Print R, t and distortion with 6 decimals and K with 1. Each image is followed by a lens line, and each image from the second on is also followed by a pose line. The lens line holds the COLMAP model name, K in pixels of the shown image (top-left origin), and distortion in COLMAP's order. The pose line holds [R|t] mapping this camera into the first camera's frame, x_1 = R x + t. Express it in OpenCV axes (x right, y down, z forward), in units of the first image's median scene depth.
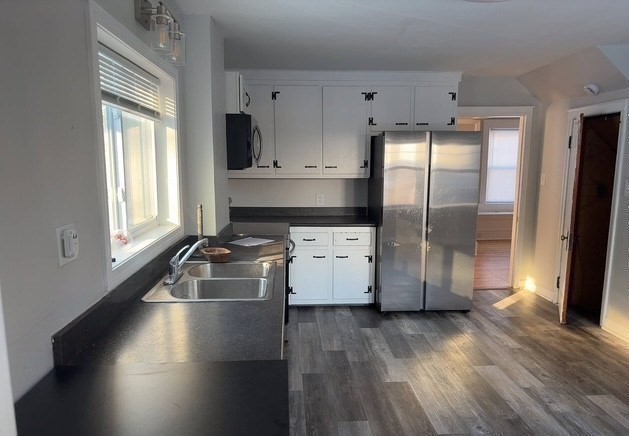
lens RADIAL K [[475.1, 0, 326.9], [0, 475.1, 239.2], [0, 0, 1]] dist [0.013811, -0.001162]
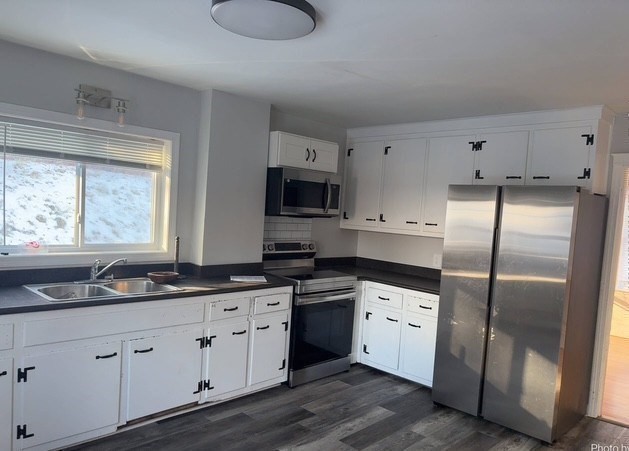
lens RADIAL K [[479.3, 0, 315.7], [0, 479.3, 231.2], [0, 0, 1]] dist [-0.027147, 0.006631]
pose [[0.669813, 0.075068, -0.738725, 0.551574], [-0.180188, 0.981572, -0.063634, -0.044507], [0.720335, 0.175733, 0.670996, 0.249130]]
